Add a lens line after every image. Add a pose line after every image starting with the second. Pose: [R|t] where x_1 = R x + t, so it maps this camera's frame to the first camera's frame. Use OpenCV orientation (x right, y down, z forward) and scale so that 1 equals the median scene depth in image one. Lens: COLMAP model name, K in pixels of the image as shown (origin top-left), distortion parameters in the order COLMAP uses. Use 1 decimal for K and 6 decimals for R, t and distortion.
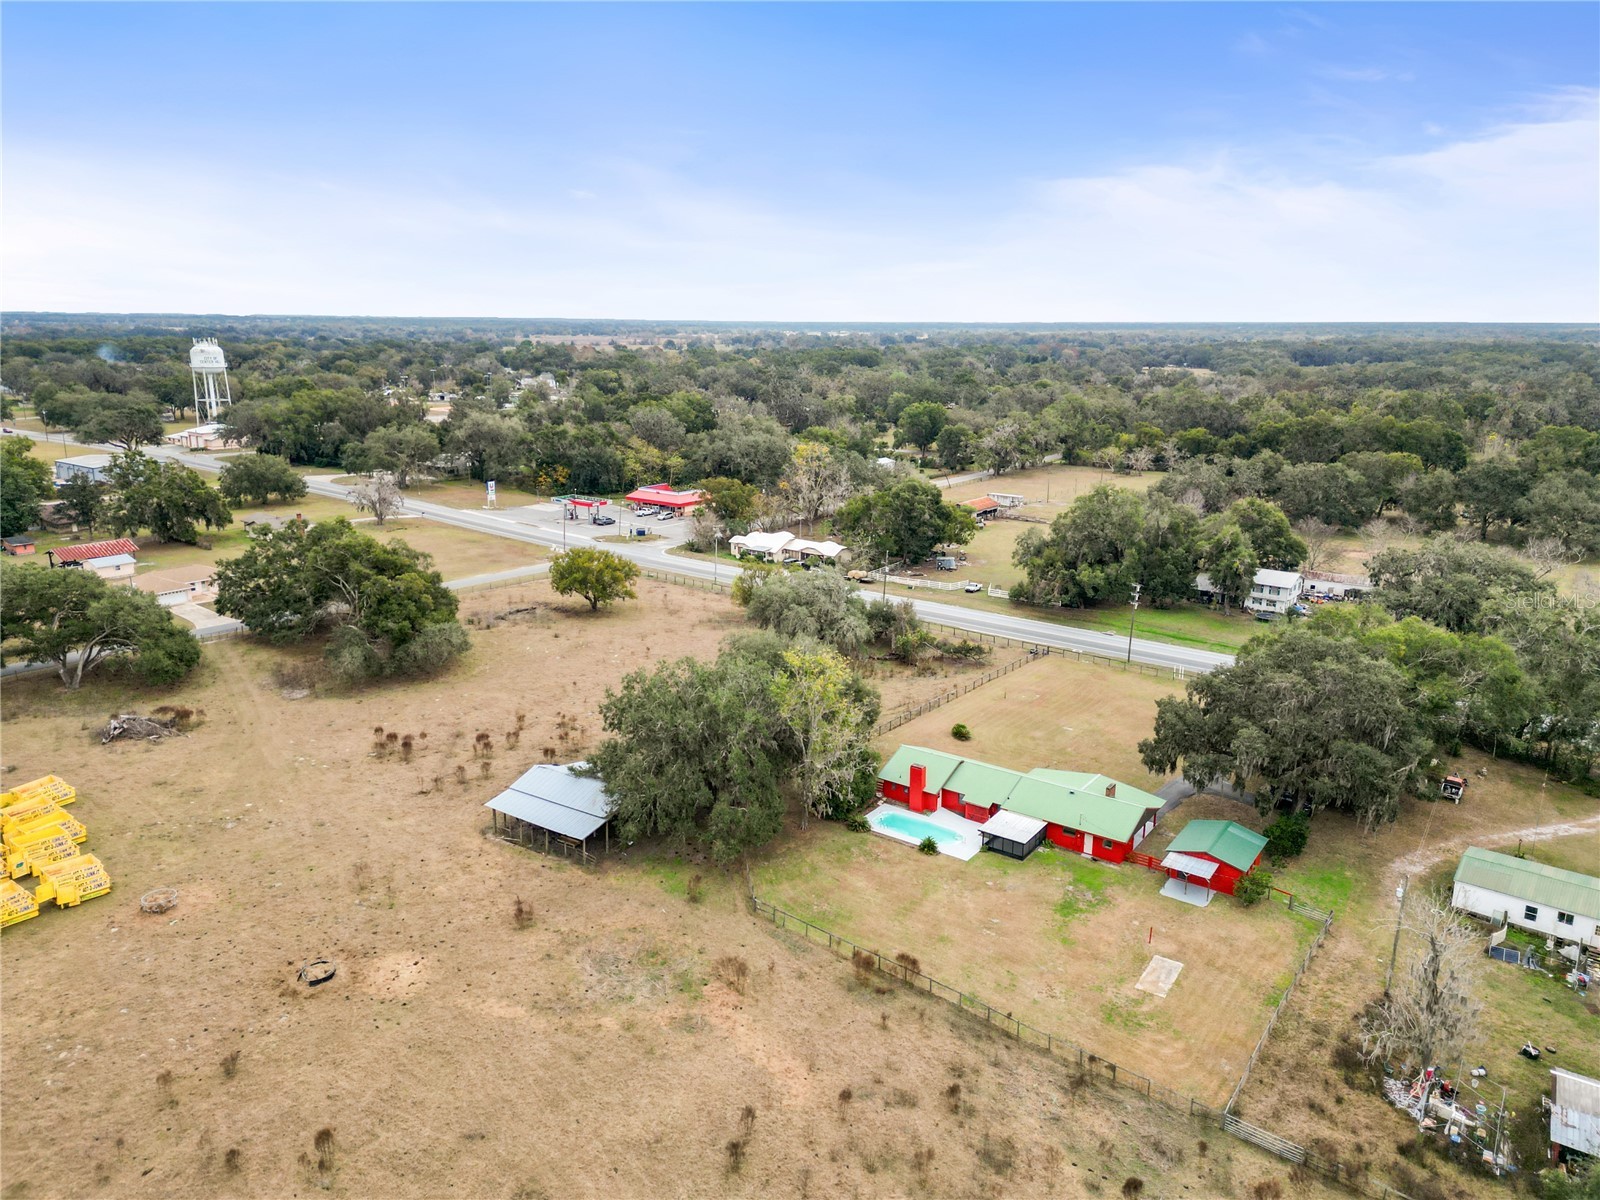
lens RADIAL K [[1112.4, 0, 805.3], [0, 1112.4, 592.9], [0, 0, 1]] dist [0.080539, -0.077396]
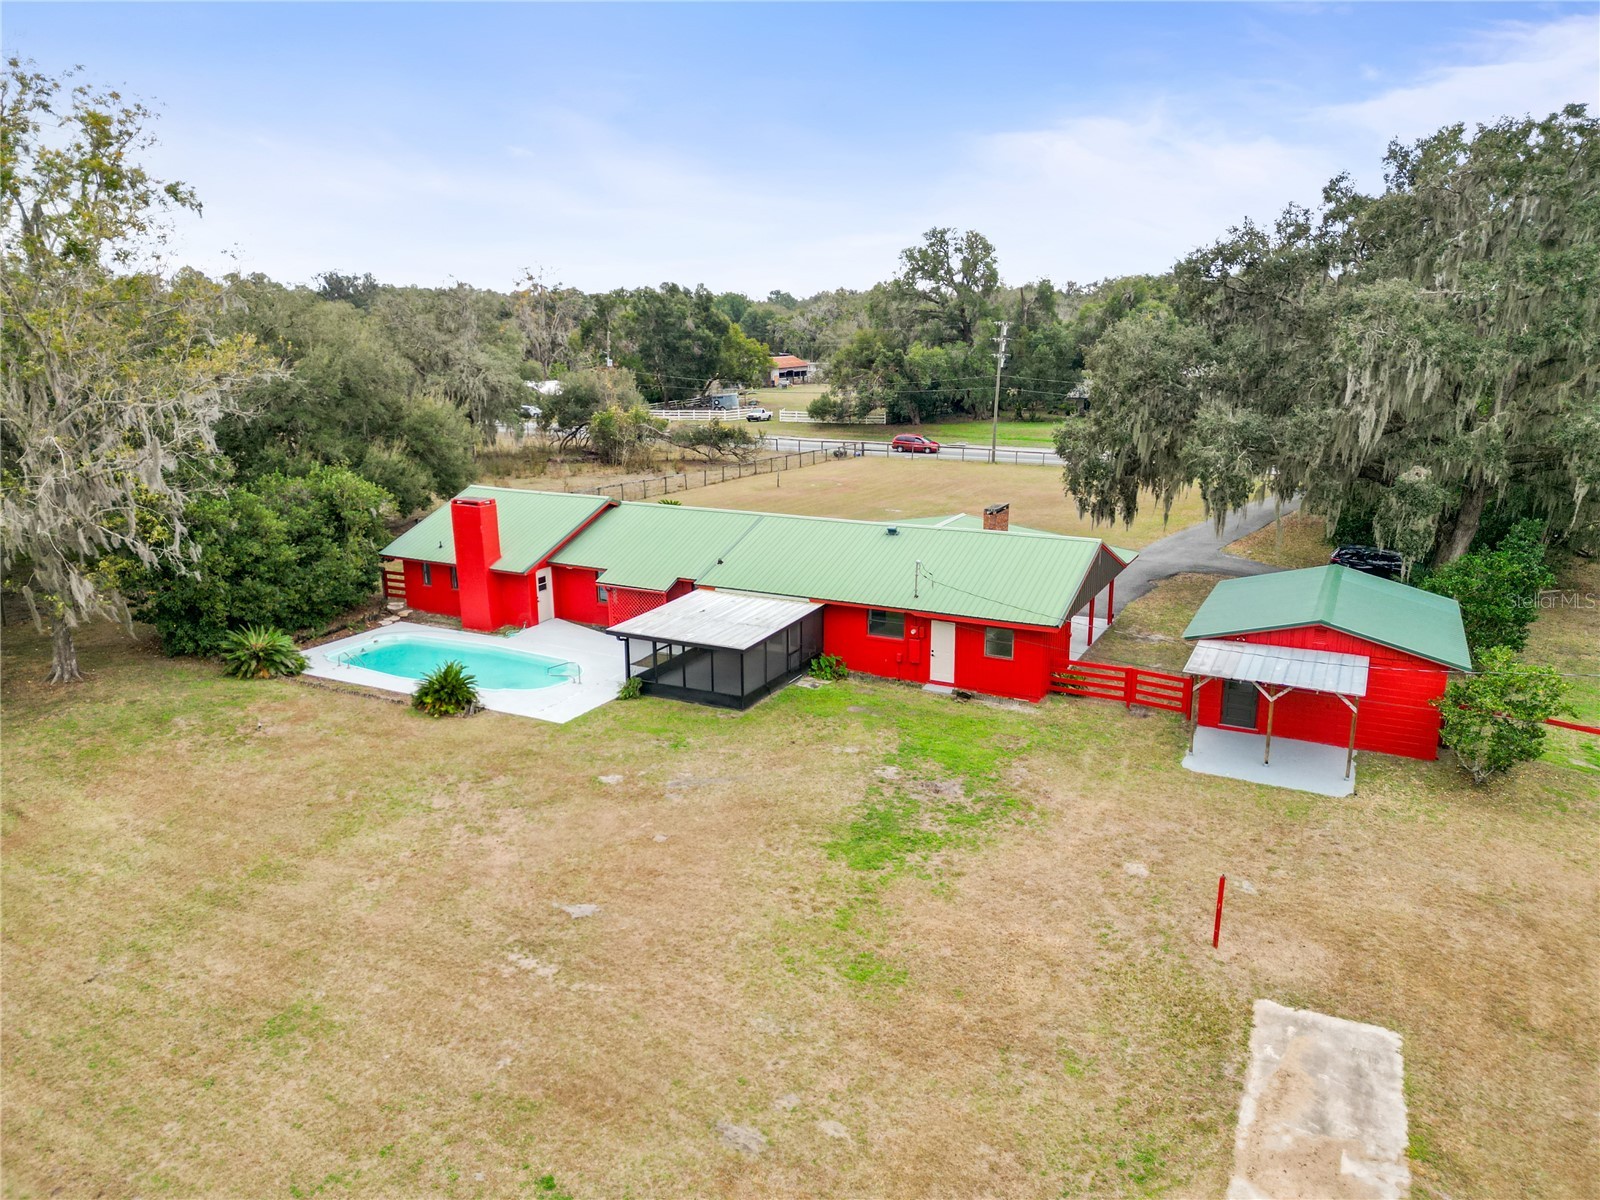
lens RADIAL K [[1112.4, 0, 797.3], [0, 1112.4, 597.9], [0, 0, 1]] dist [0.080539, -0.077396]
pose [[0.990490, -0.049478, 0.128377, 0.166337], [0.048624, 0.998769, 0.009783, 0.200102], [-0.128703, -0.003448, 0.991677, 0.671505]]
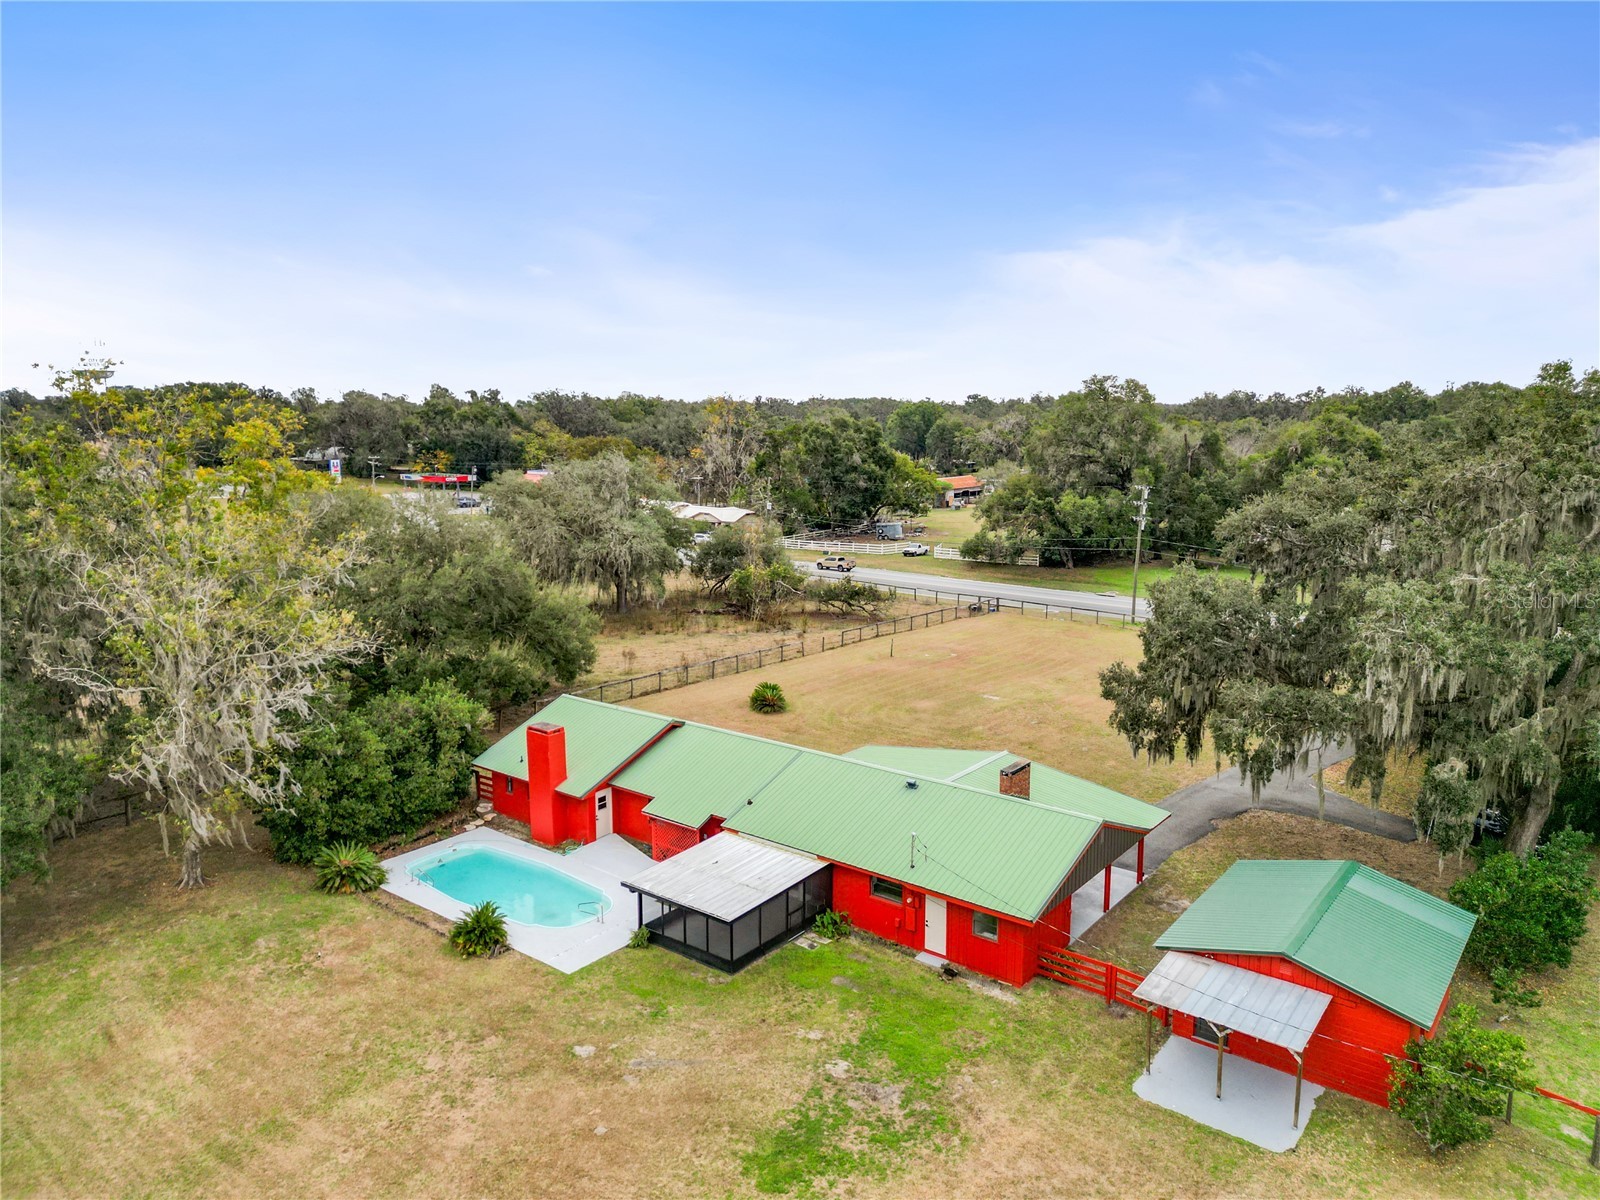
lens RADIAL K [[1112.4, 0, 796.6], [0, 1112.4, 594.8], [0, 0, 1]] dist [0.080539, -0.077396]
pose [[0.998751, -0.004036, -0.049799, 0.225004], [0.000381, 0.997317, -0.073203, 0.146118], [0.049961, 0.073092, 0.996073, 0.639577]]
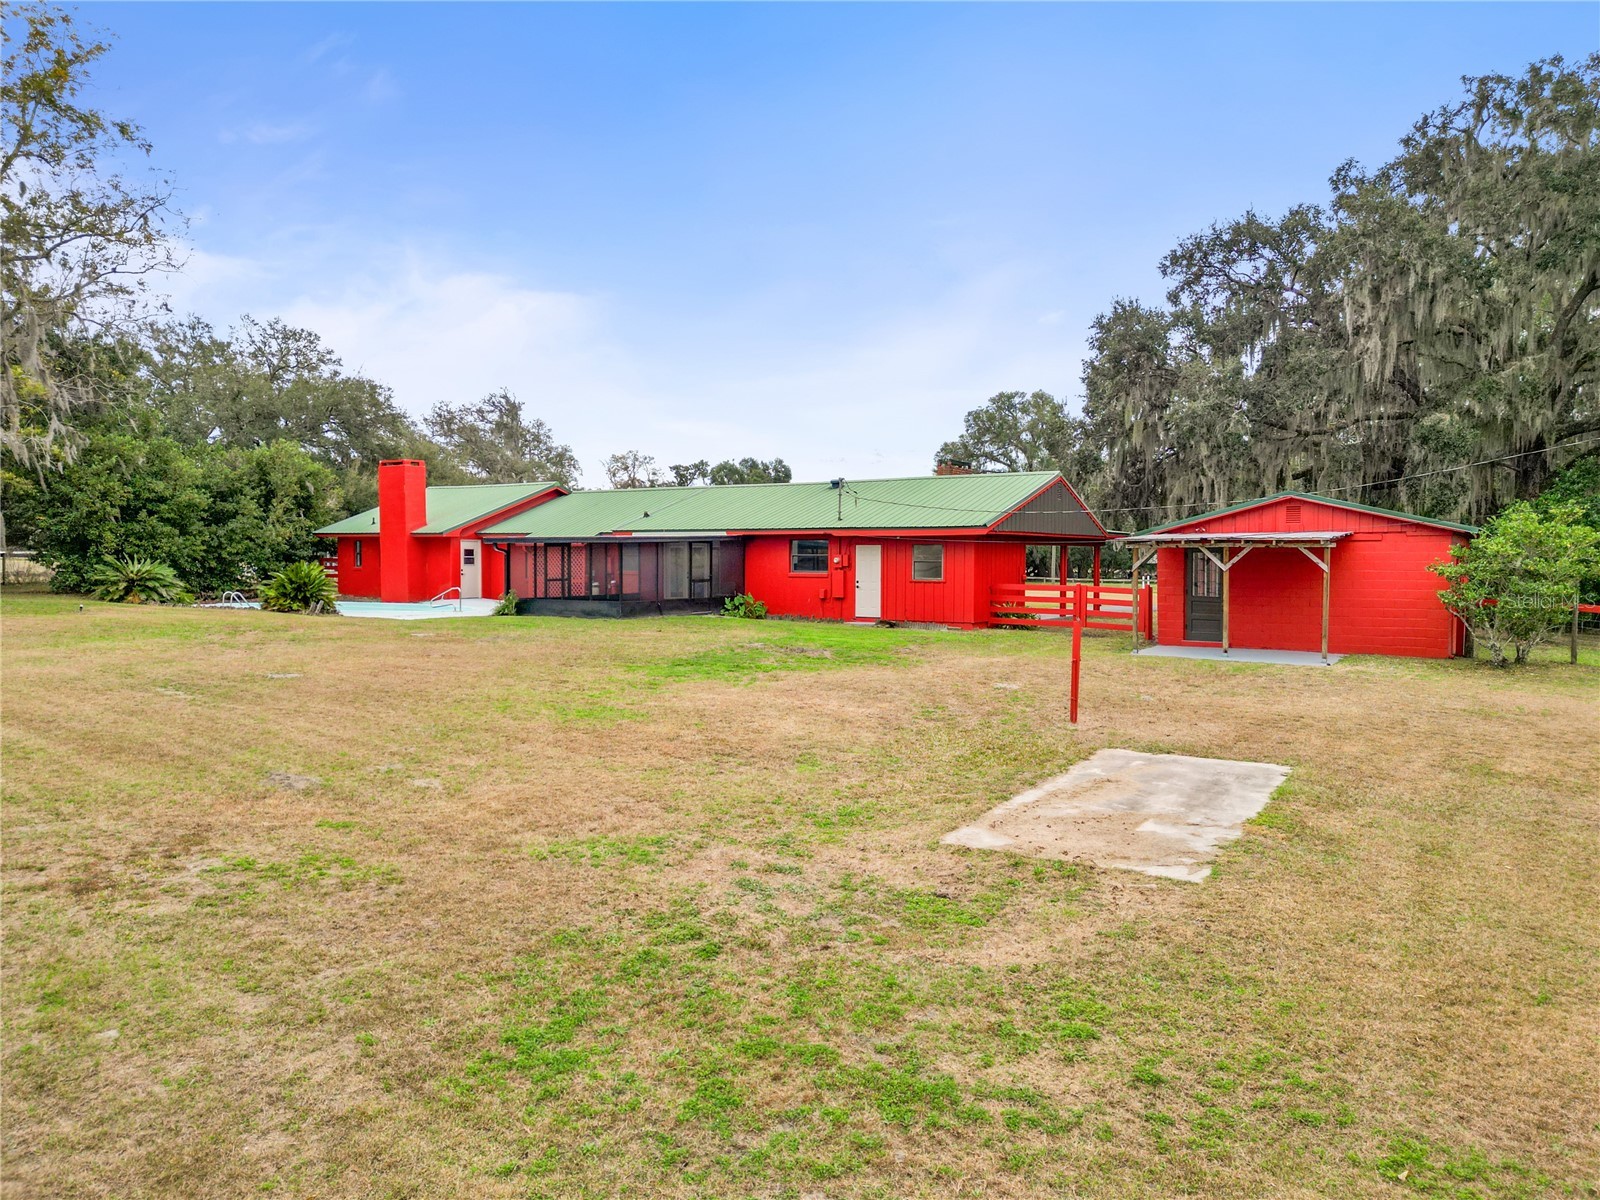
lens RADIAL K [[1112.4, 0, 796.0], [0, 1112.4, 595.9], [0, 0, 1]] dist [0.080539, -0.077396]
pose [[0.999424, -0.005834, 0.033421, 0.222075], [0.012517, 0.979014, -0.203409, 0.282488], [-0.031533, 0.203710, 0.978523, 0.714373]]
